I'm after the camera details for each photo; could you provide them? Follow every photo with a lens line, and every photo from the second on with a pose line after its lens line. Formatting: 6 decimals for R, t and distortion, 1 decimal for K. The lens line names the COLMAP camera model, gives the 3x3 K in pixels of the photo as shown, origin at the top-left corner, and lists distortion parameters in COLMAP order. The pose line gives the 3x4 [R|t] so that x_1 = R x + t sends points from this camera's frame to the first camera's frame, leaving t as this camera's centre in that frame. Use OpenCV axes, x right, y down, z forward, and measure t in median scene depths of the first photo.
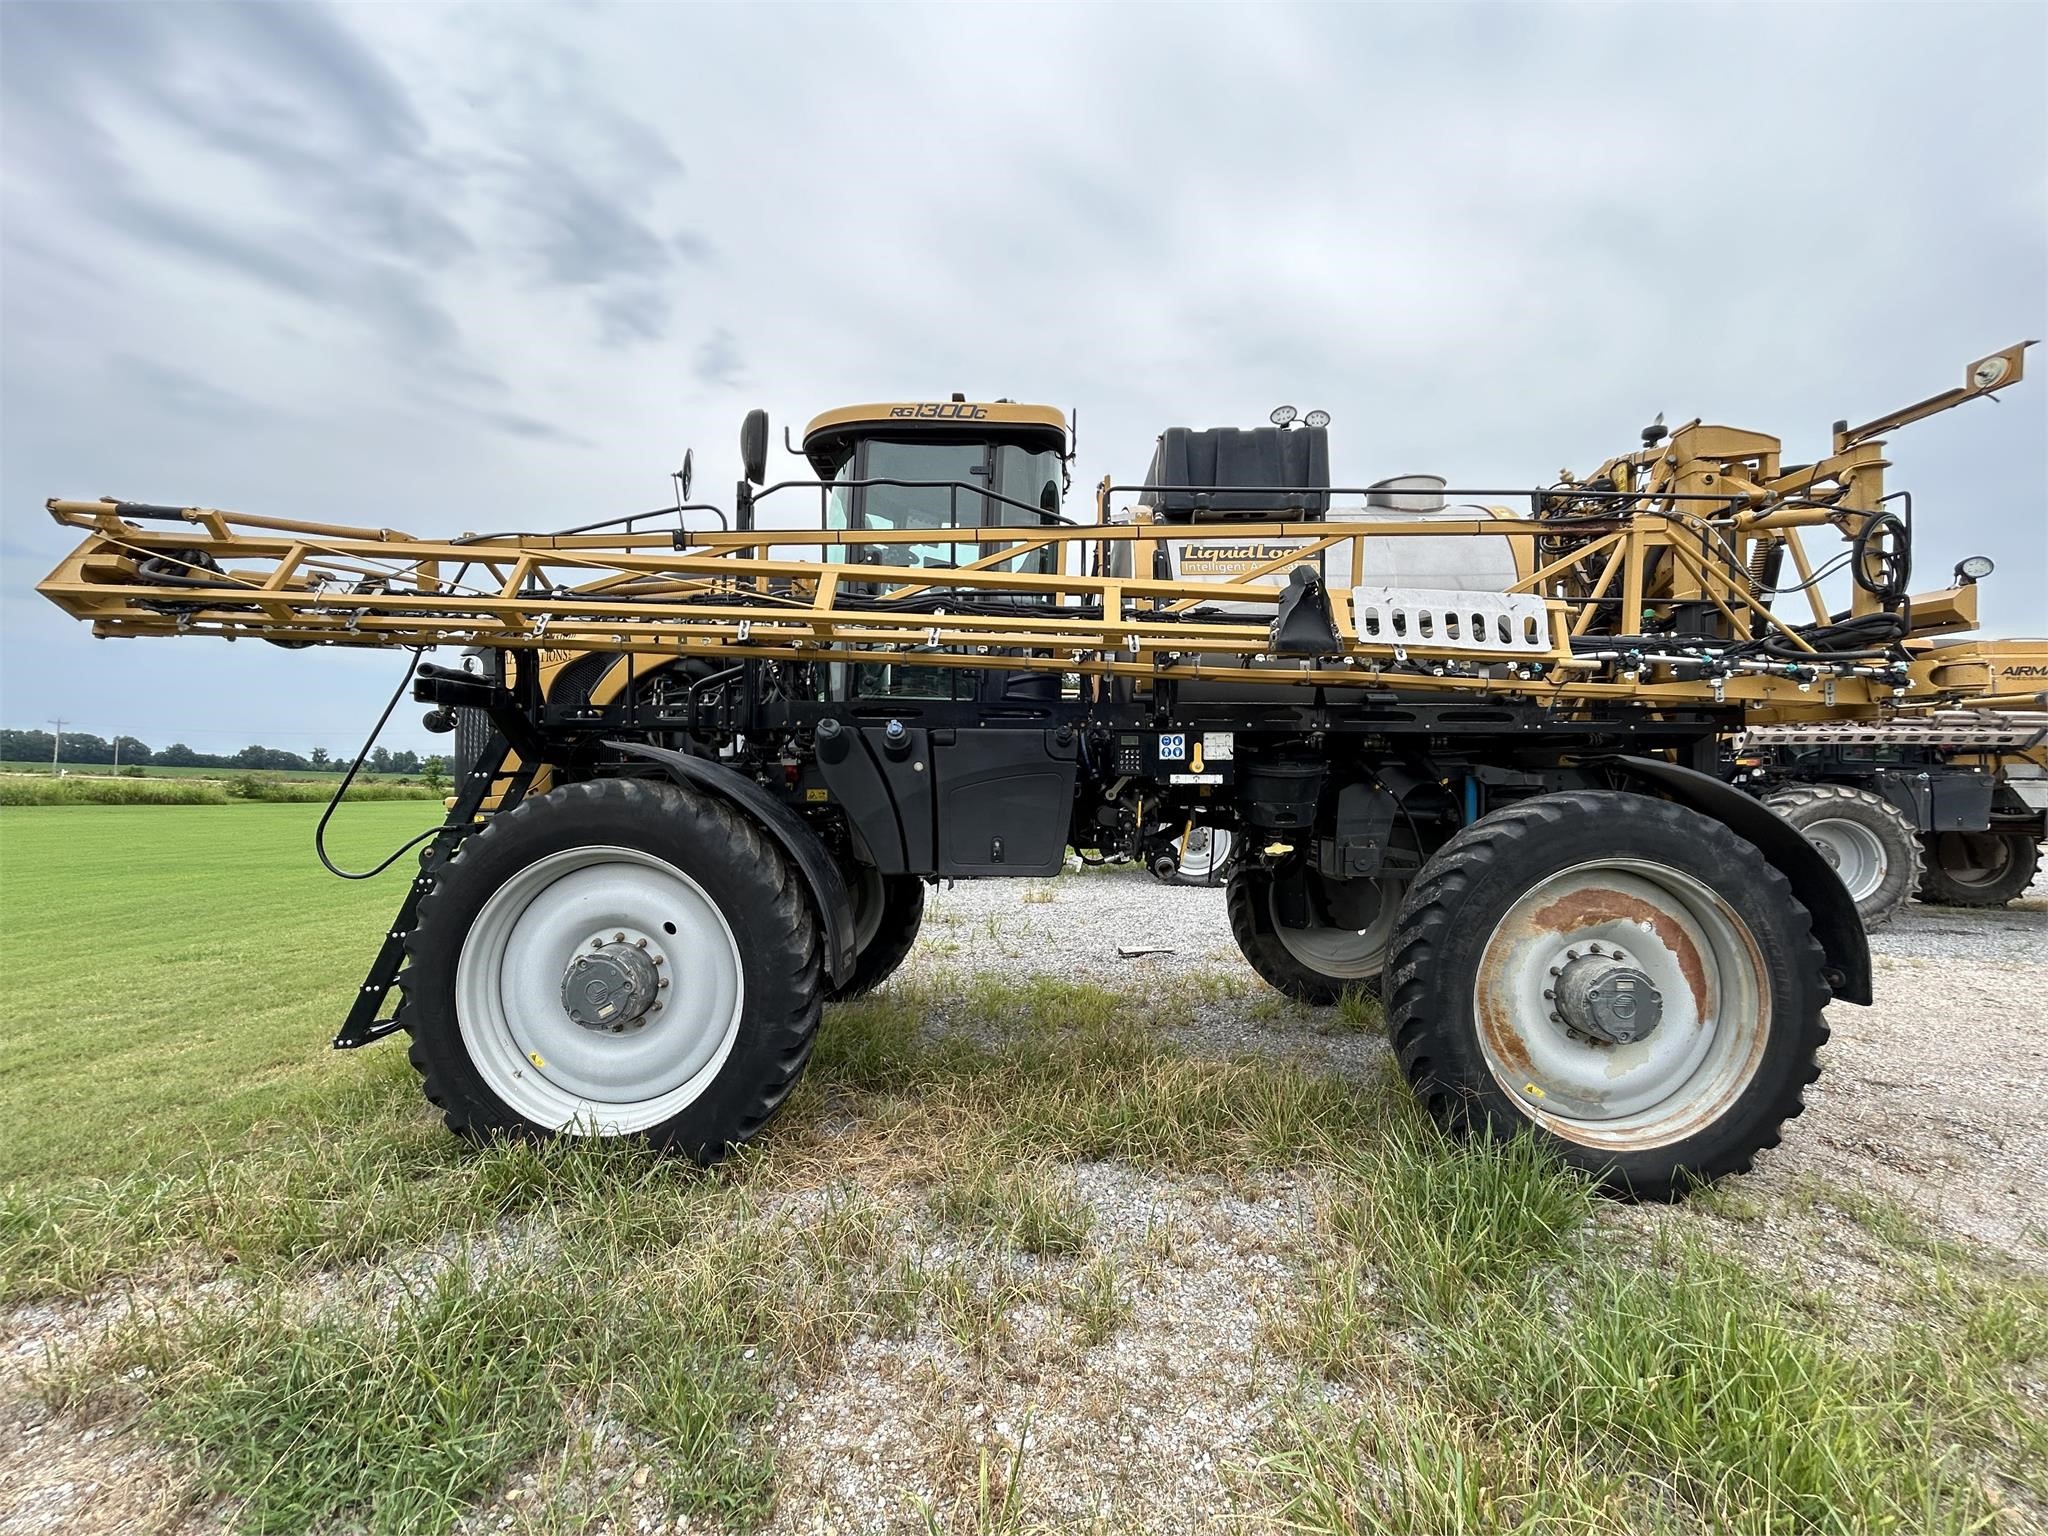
lens RADIAL K [[832.2, 0, 1023.3], [0, 832.2, 766.6], [0, 0, 1]] dist [0.002252, 0.000527]
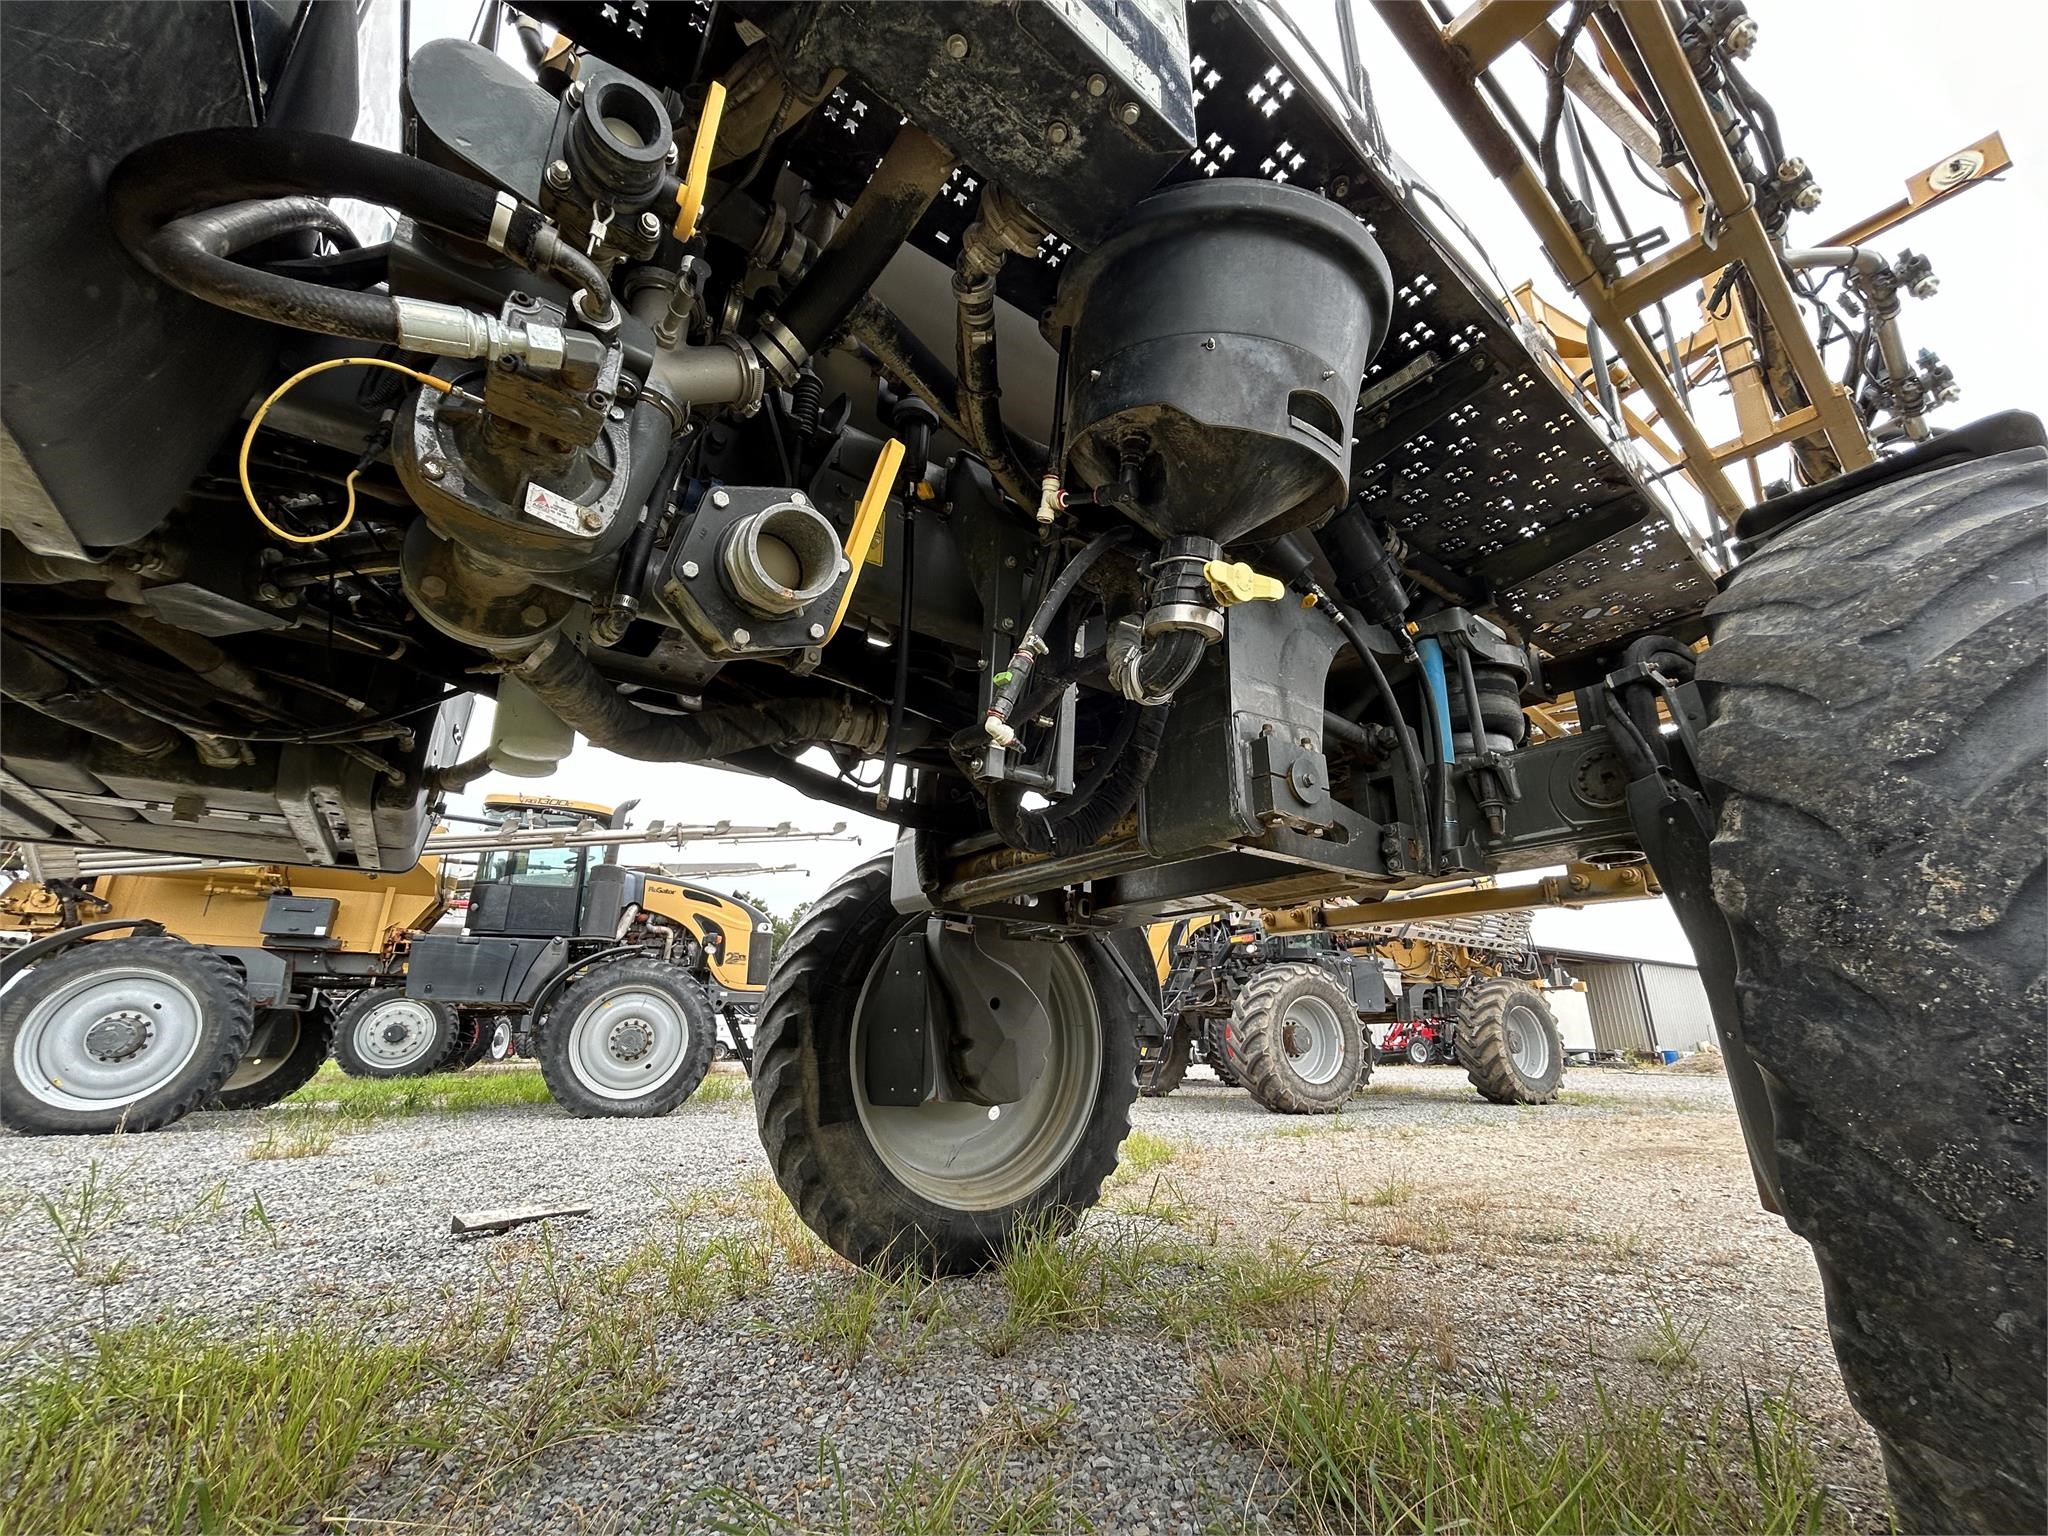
lens RADIAL K [[832.2, 0, 1027.8], [0, 832.2, 776.5], [0, 0, 1]] dist [0.002252, 0.000527]
pose [[0.795018, 0.179781, 0.579332, 0.073958], [-0.011159, 0.959243, -0.282363, 0.145528], [-0.606483, 0.218019, 0.764621, 0.544387]]
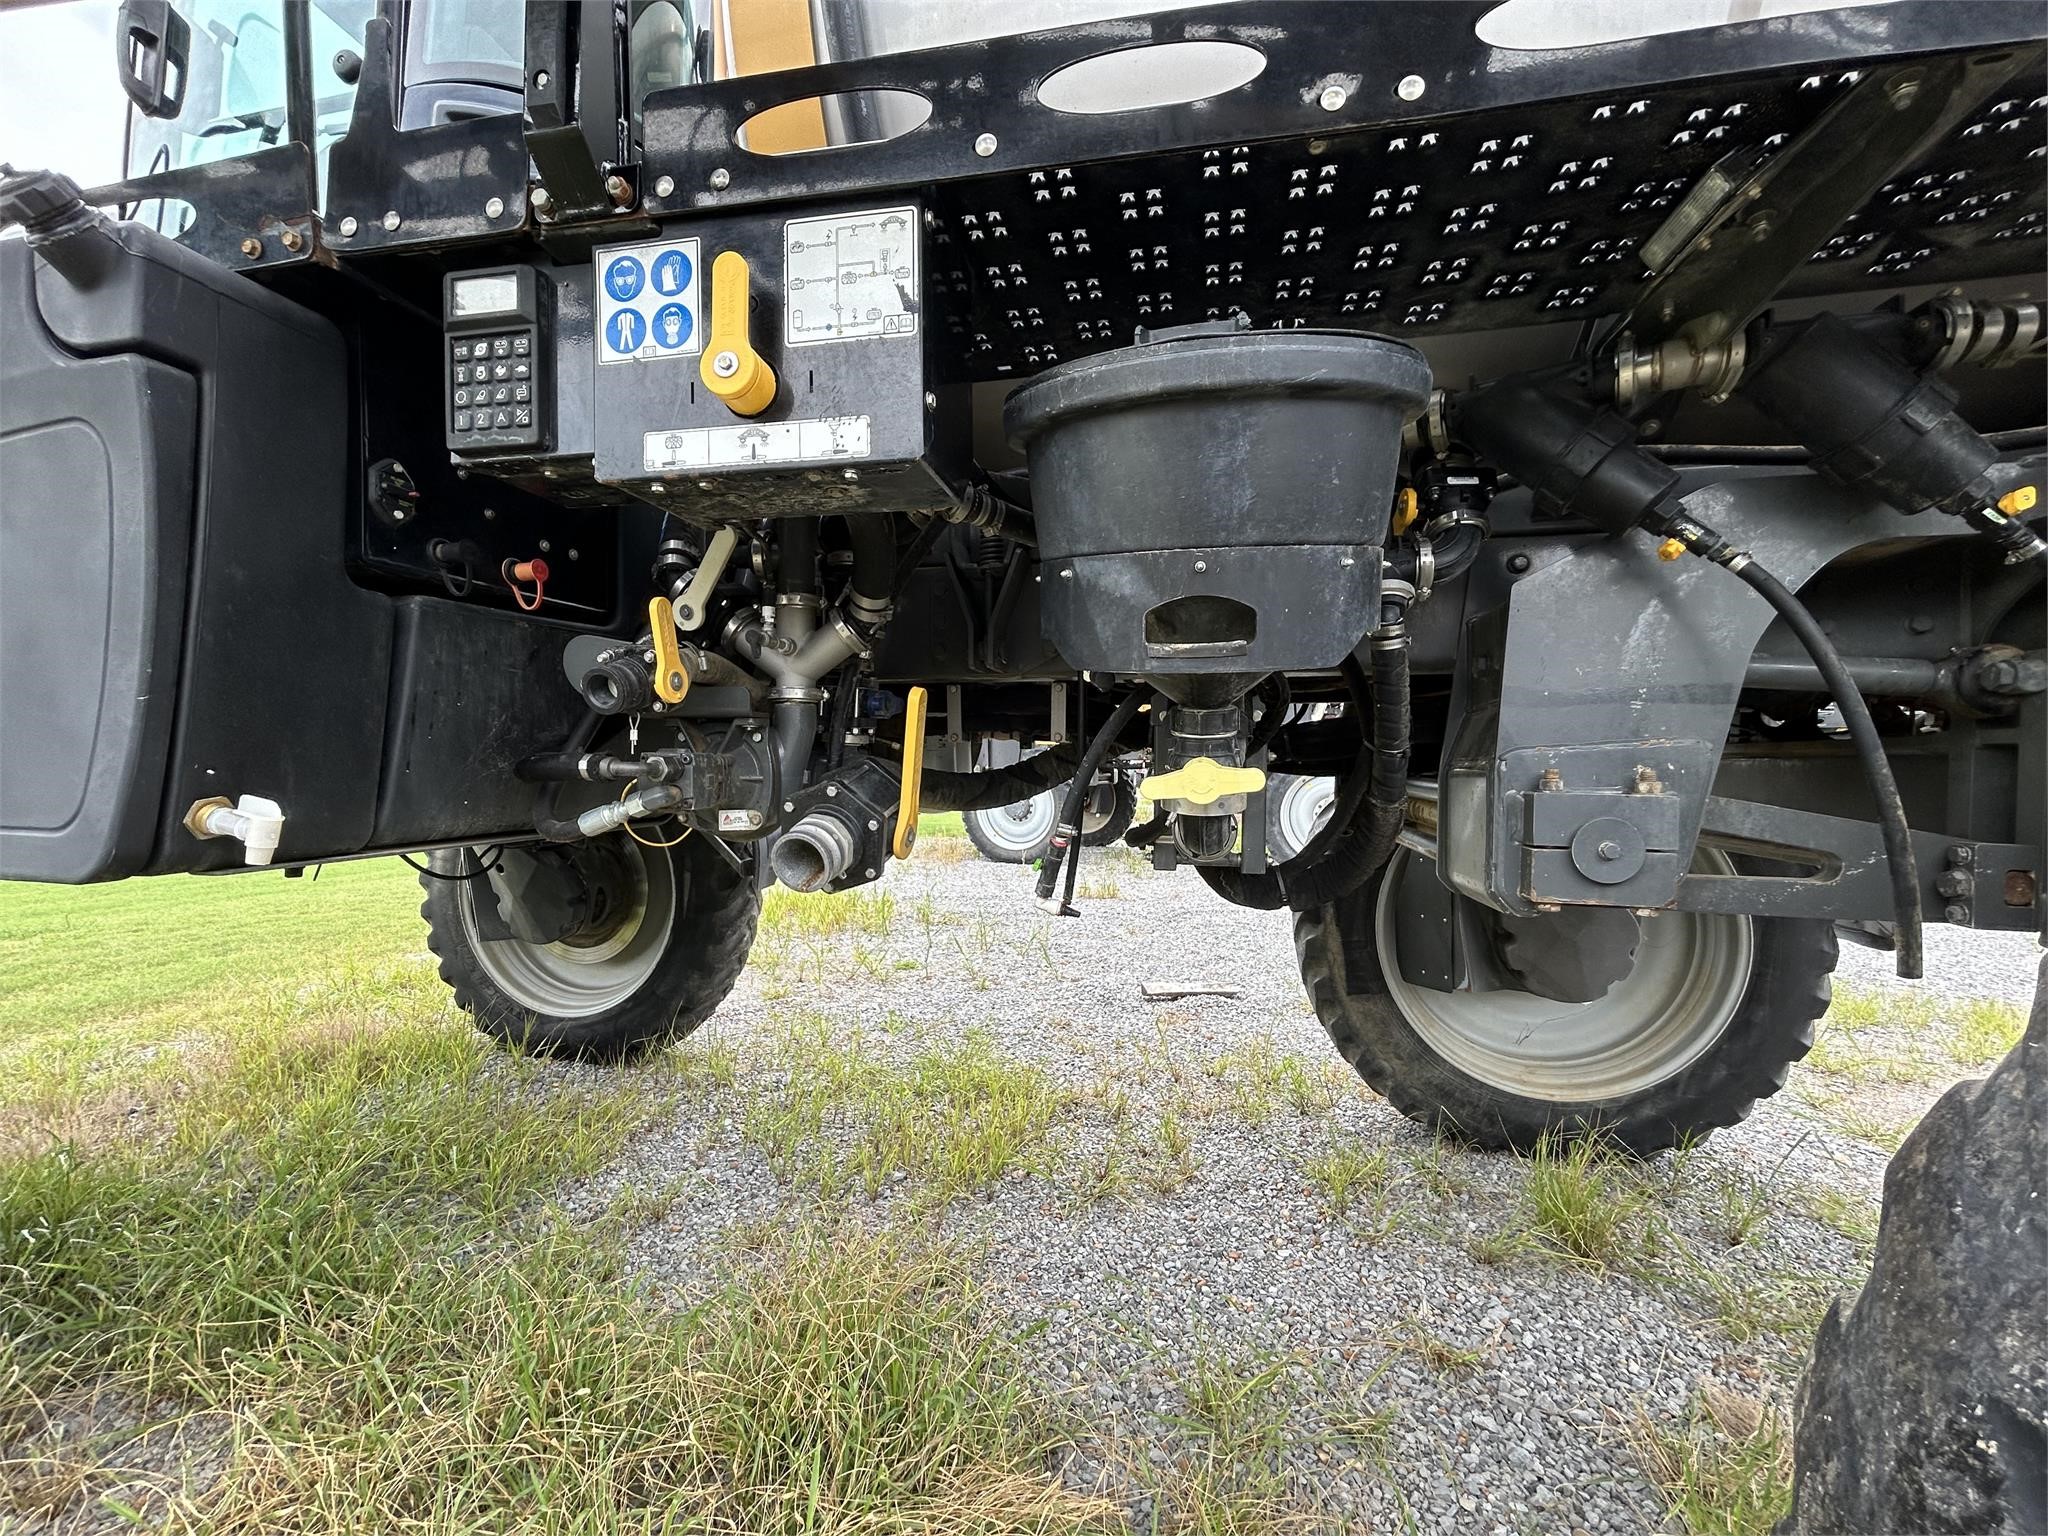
lens RADIAL K [[832.2, 0, 1025.3], [0, 832.2, 777.5], [0, 0, 1]] dist [0.002252, 0.000527]
pose [[0.978992, 0.002915, -0.203879, 0.194255], [0.003774, 0.999467, 0.032413, 0.056773], [0.203865, -0.032502, 0.978459, 0.486554]]
